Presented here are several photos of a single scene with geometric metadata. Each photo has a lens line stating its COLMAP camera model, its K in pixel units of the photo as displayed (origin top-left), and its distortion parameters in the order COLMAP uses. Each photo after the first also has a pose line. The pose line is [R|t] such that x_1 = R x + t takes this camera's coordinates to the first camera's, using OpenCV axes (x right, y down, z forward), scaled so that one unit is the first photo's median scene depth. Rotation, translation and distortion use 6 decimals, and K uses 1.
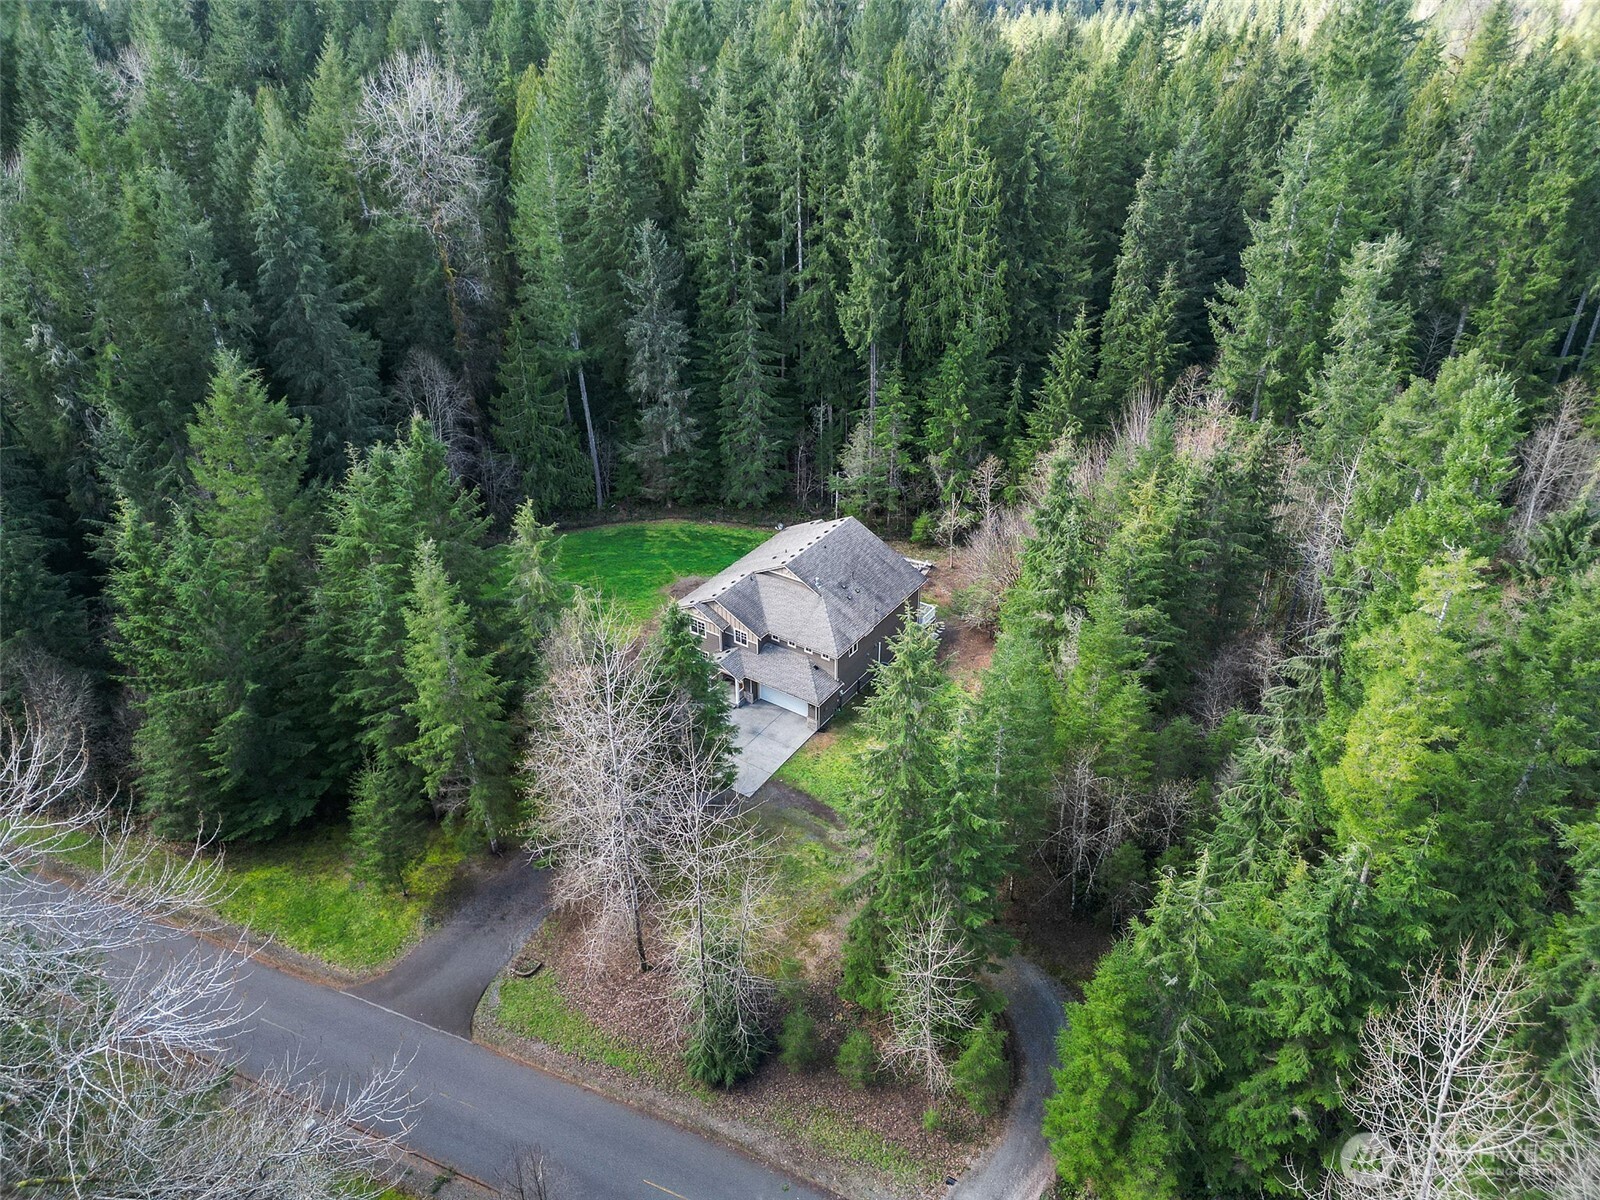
lens RADIAL K [[1114.2, 0, 794.2], [0, 1114.2, 605.2], [0, 0, 1]] dist [0.102155, -0.108679]
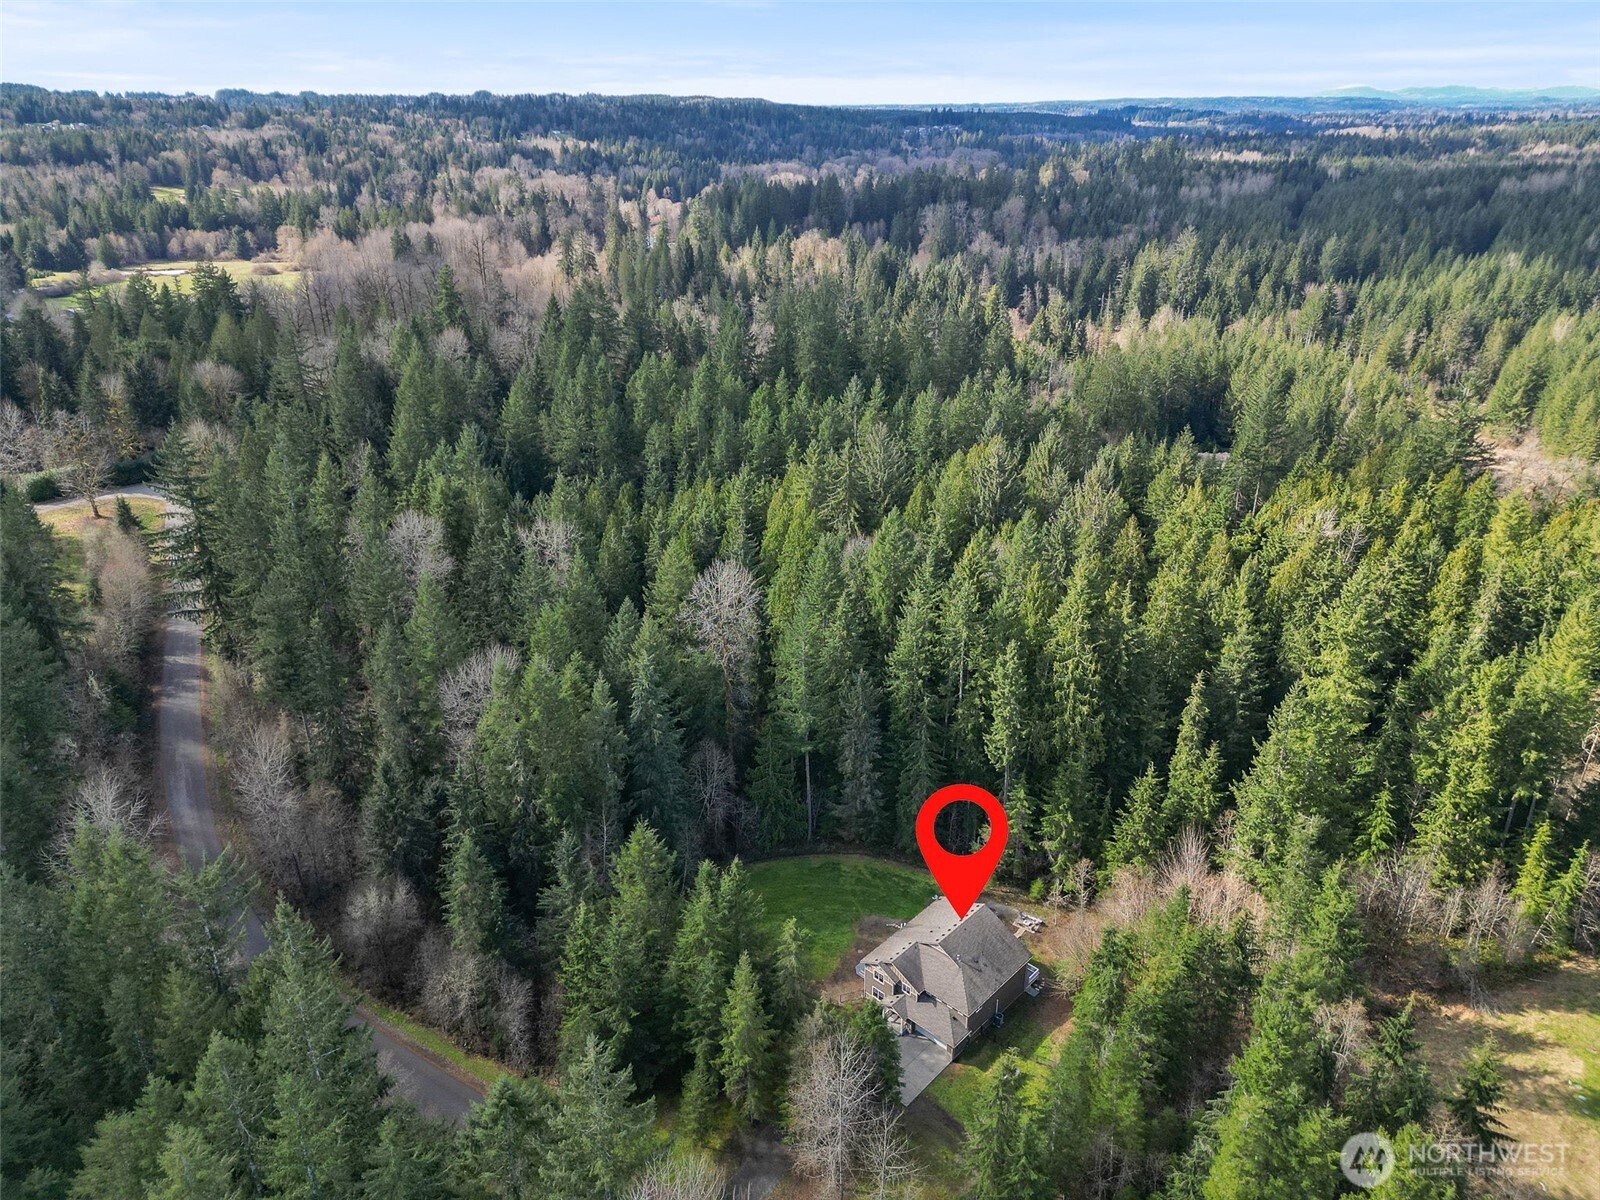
lens RADIAL K [[1114.2, 0, 794.2], [0, 1114.2, 605.2], [0, 0, 1]] dist [0.102155, -0.108679]
pose [[0.988094, 0.068020, -0.137997, -0.018531], [-0.086085, 0.987839, -0.129472, -0.237456], [0.127512, 0.139810, 0.981934, -0.538867]]
